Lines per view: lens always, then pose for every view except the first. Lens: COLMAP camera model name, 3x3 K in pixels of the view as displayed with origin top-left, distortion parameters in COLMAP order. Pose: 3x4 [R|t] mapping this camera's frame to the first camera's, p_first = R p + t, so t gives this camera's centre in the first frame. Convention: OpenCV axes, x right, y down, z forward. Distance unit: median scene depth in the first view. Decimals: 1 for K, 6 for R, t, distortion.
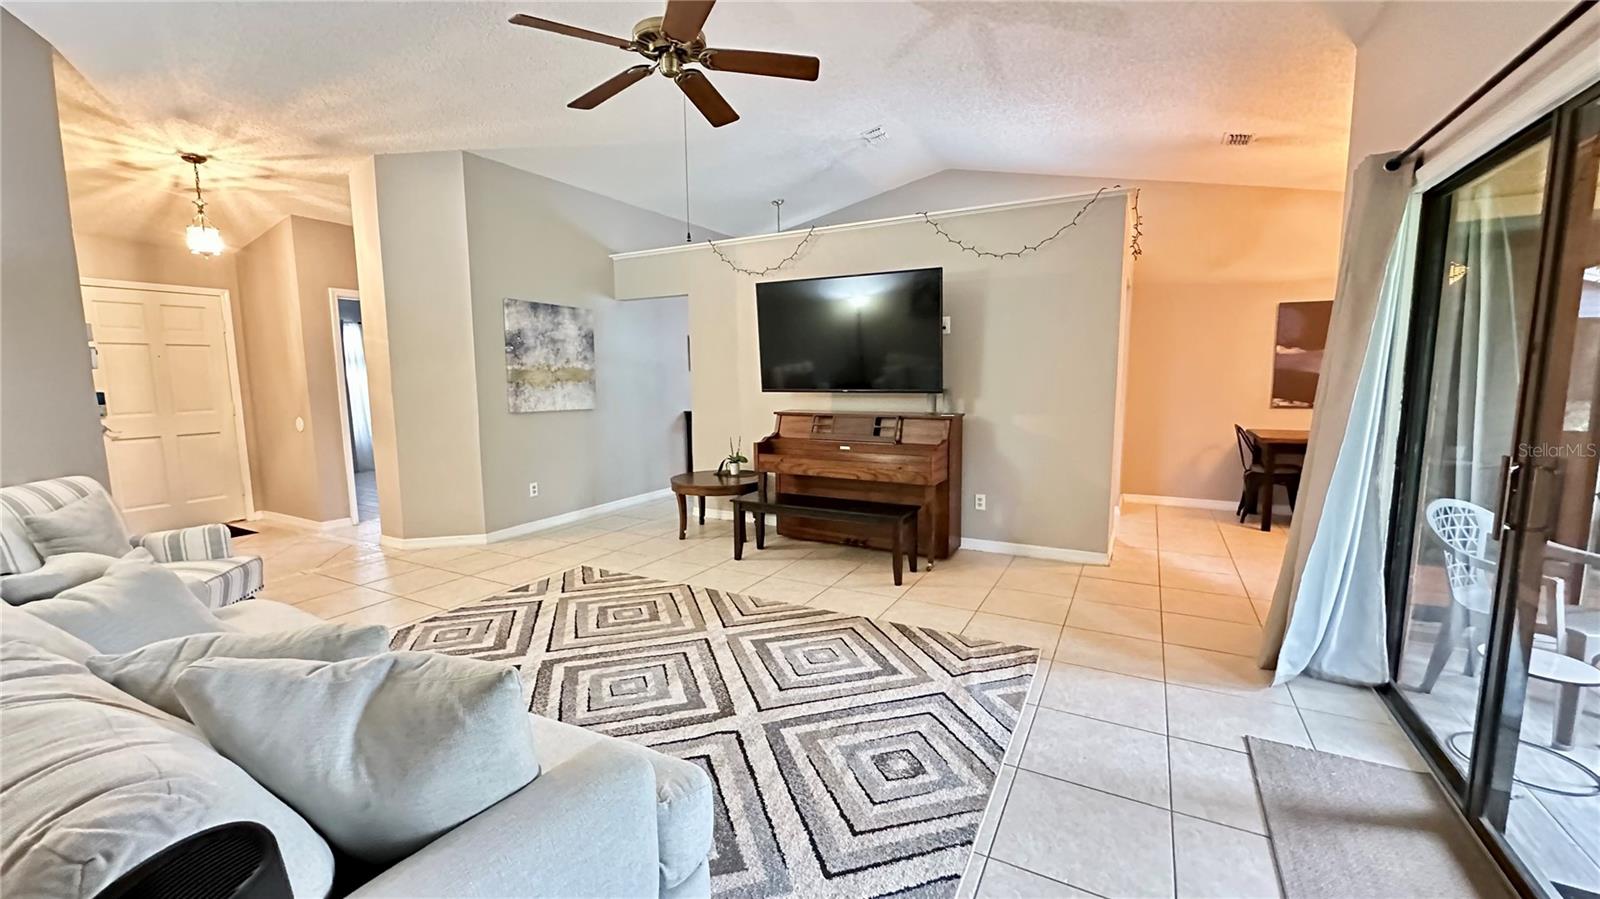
lens RADIAL K [[643.4, 0, 801.8], [0, 643.4, 444.2], [0, 0, 1]] dist [0.000142, 0.000203]
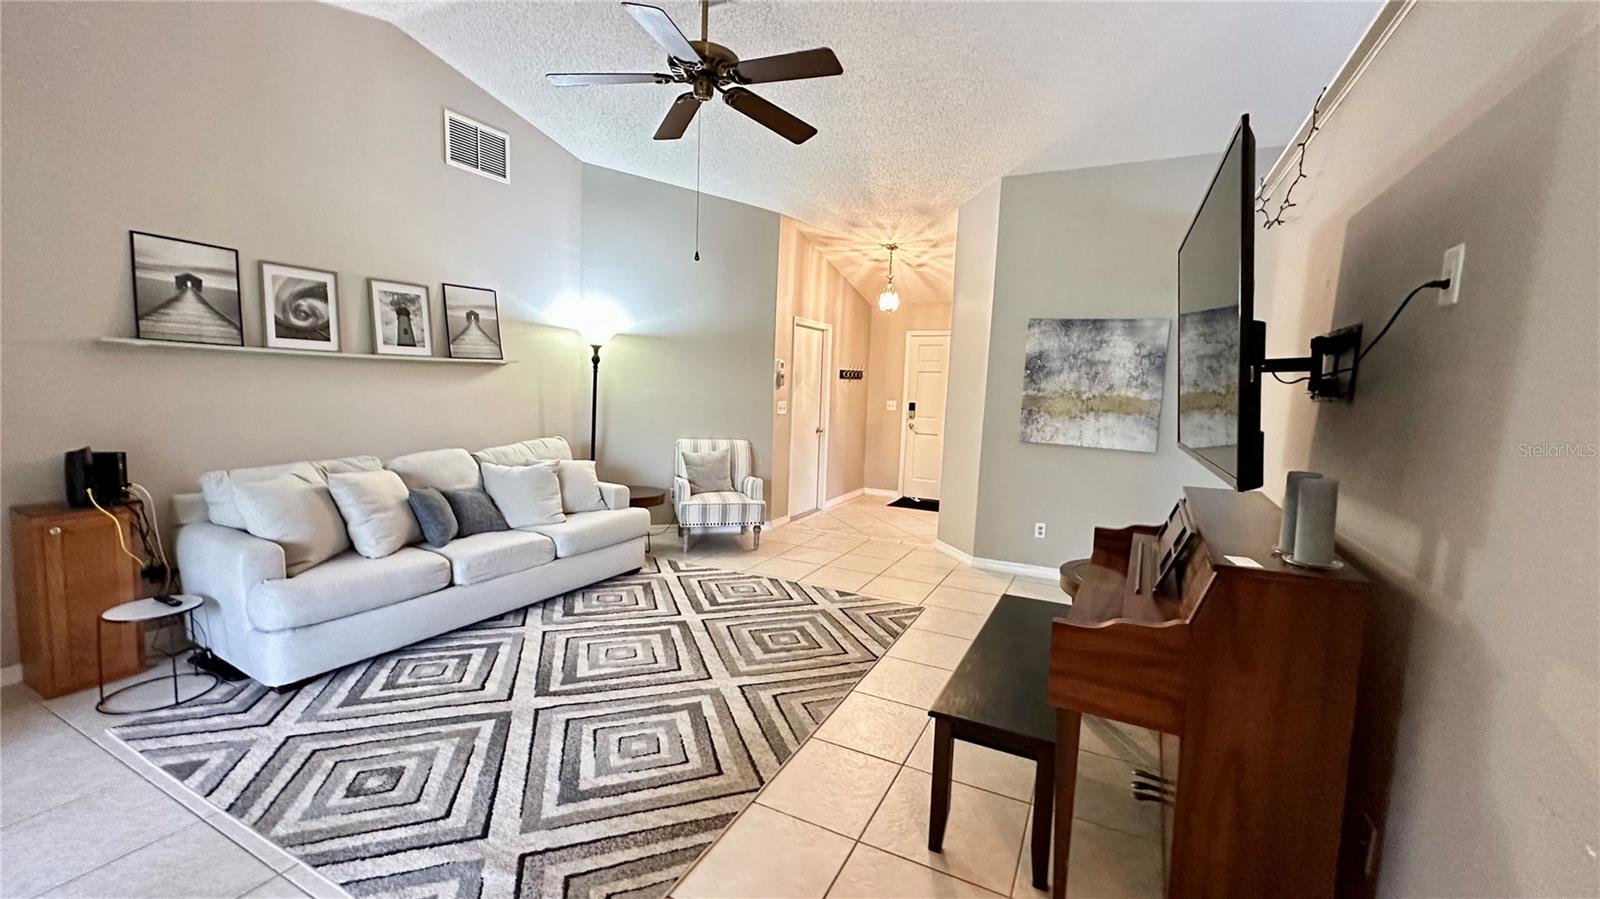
lens RADIAL K [[643.4, 0, 801.8], [0, 643.4, 444.2], [0, 0, 1]] dist [0.000142, 0.000203]
pose [[0.019383, 0.101137, -0.994684, 0.668917], [-0.144695, 0.984681, 0.097300, -0.127791], [0.989286, 0.142040, 0.033720, 0.936781]]
